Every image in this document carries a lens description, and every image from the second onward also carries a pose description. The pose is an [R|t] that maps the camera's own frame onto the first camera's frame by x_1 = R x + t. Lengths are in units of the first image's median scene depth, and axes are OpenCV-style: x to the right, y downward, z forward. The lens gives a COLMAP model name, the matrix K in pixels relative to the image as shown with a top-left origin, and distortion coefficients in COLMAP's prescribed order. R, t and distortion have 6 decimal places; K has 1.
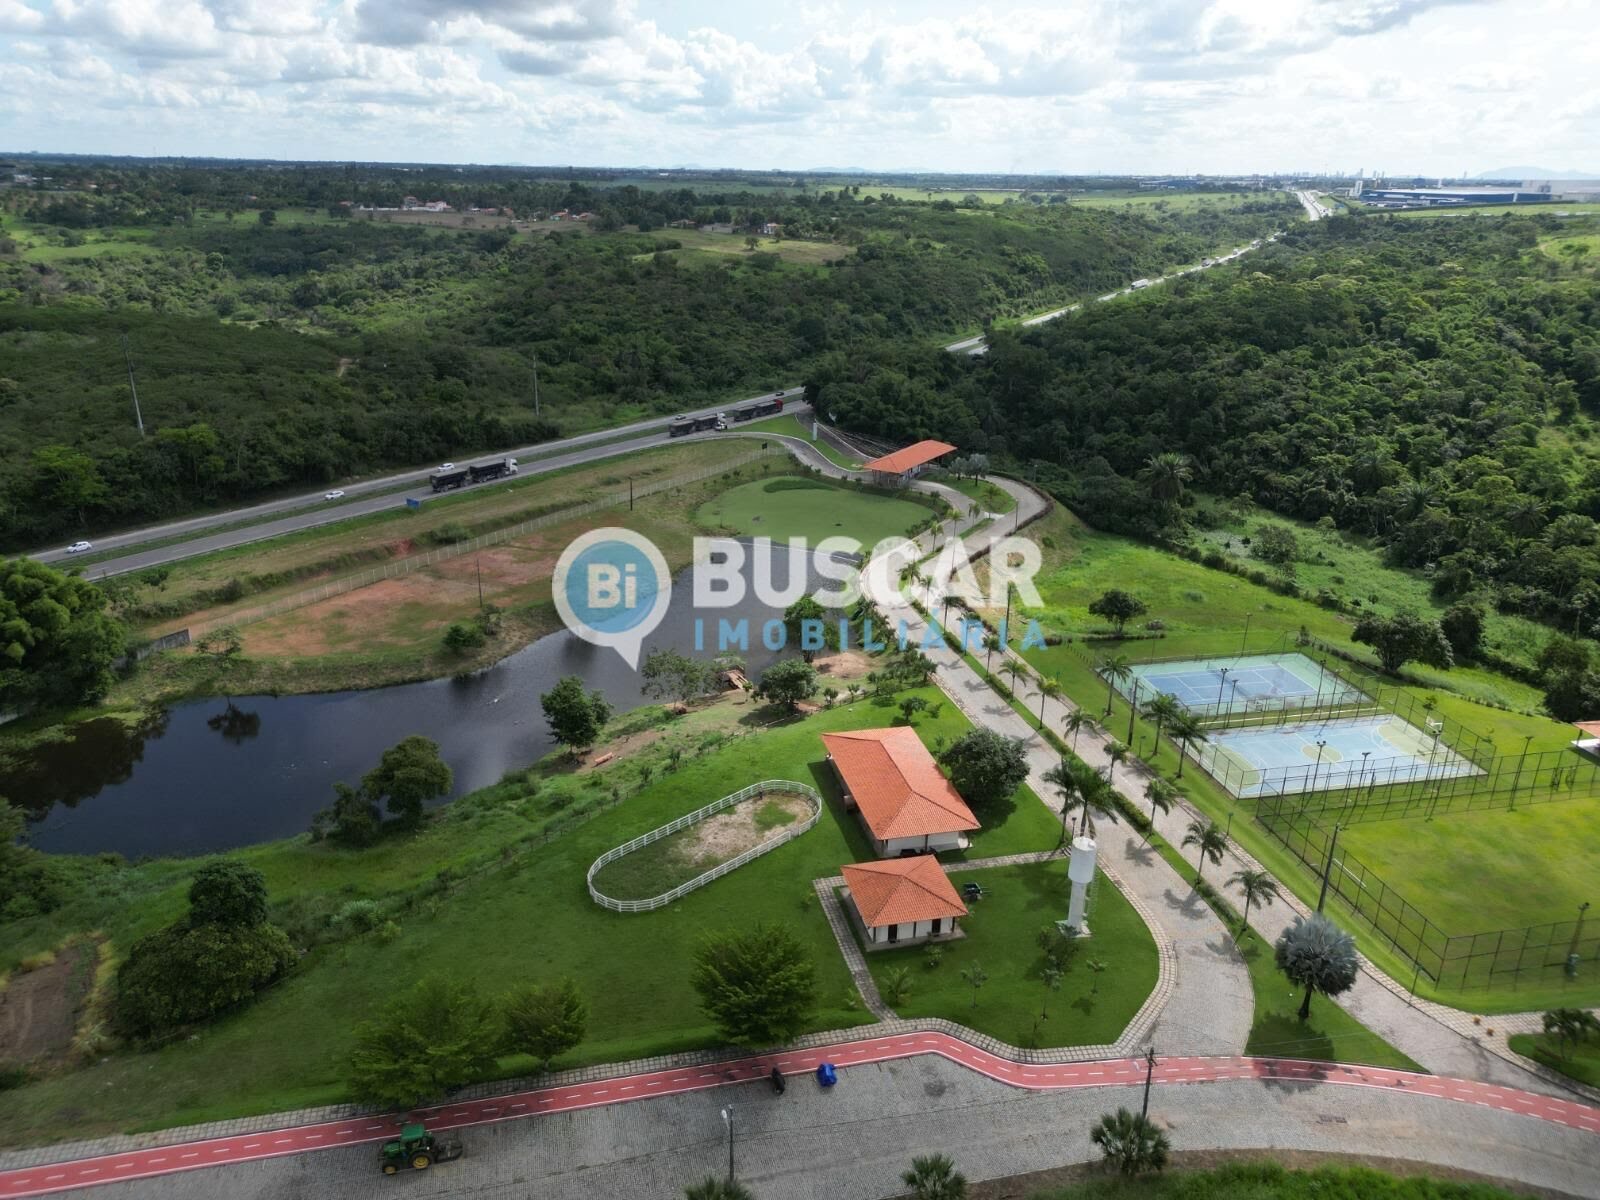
lens RADIAL K [[1142.3, 0, 800.0], [0, 1142.3, 600.0], [0, 0, 1]] dist [0.087107, -0.099302]
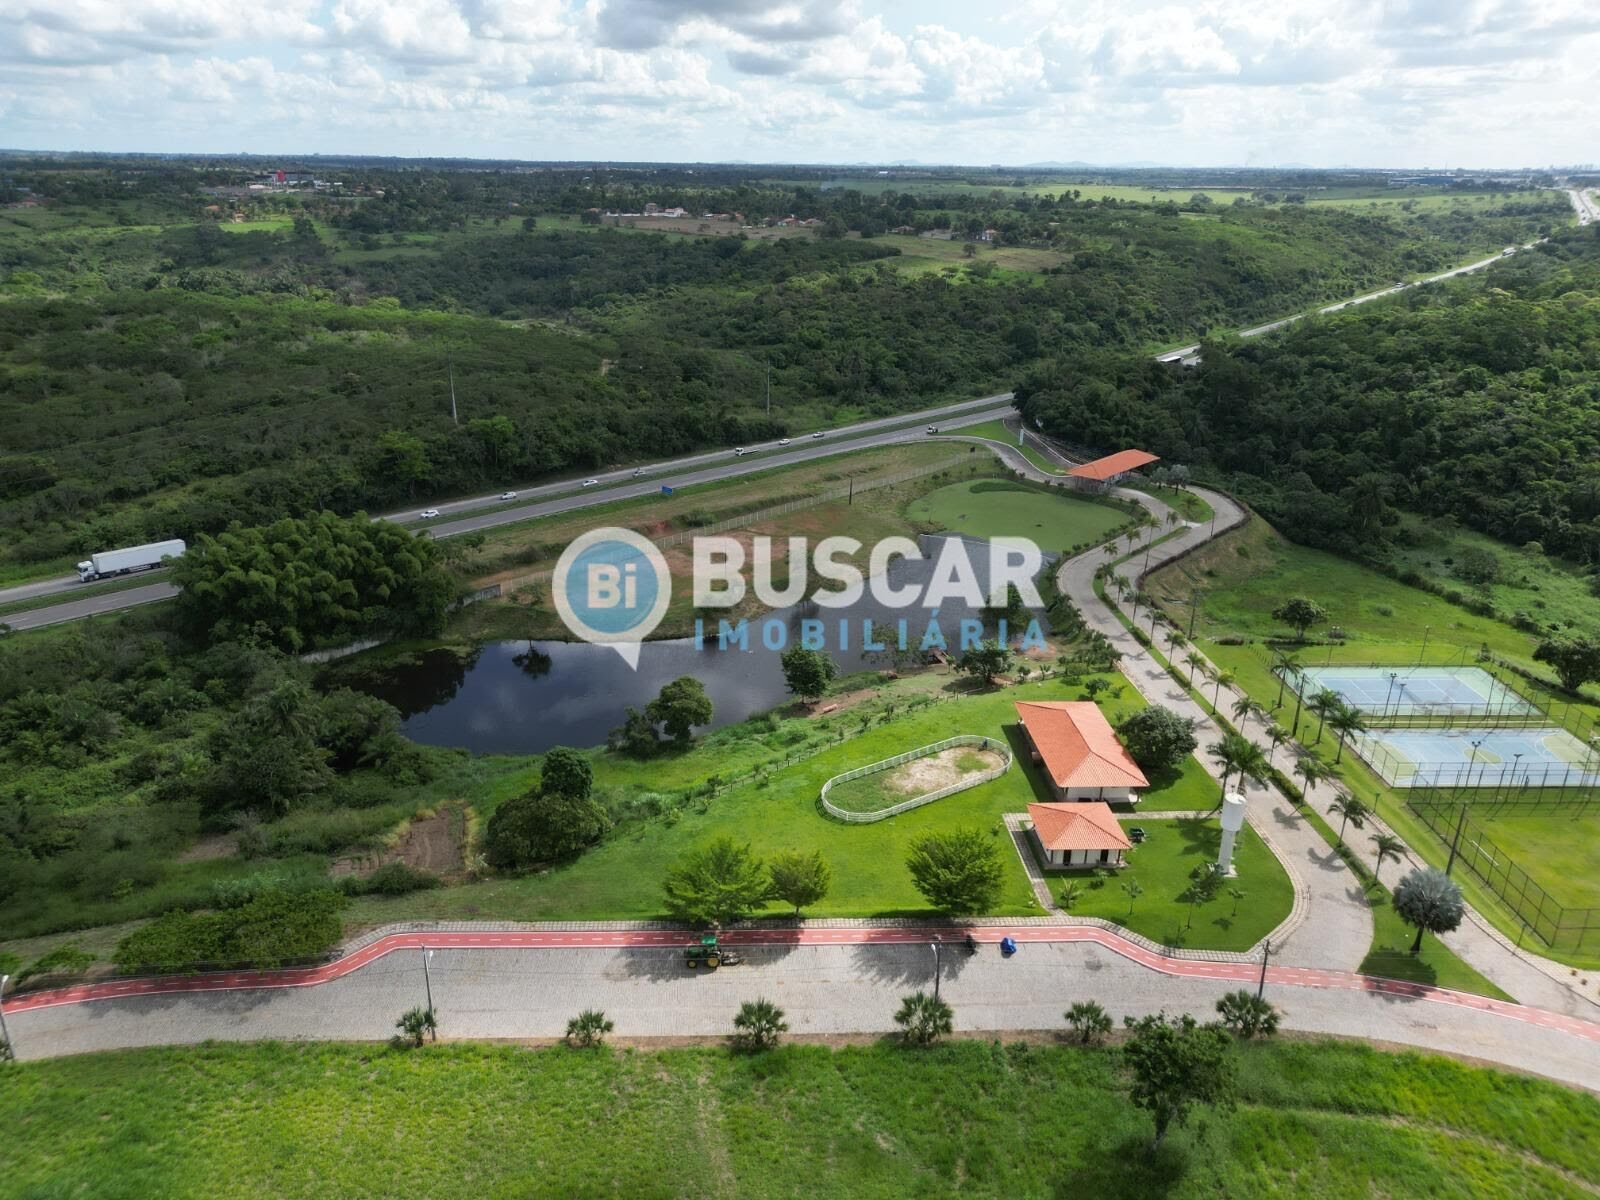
lens RADIAL K [[1142.3, 0, 800.0], [0, 1142.3, 600.0], [0, 0, 1]] dist [0.087107, -0.099302]
pose [[0.984458, 0.060090, -0.165019, -0.007906], [-0.059562, 0.998191, 0.008153, 0.012514], [0.165210, 0.001802, 0.986257, -0.152181]]
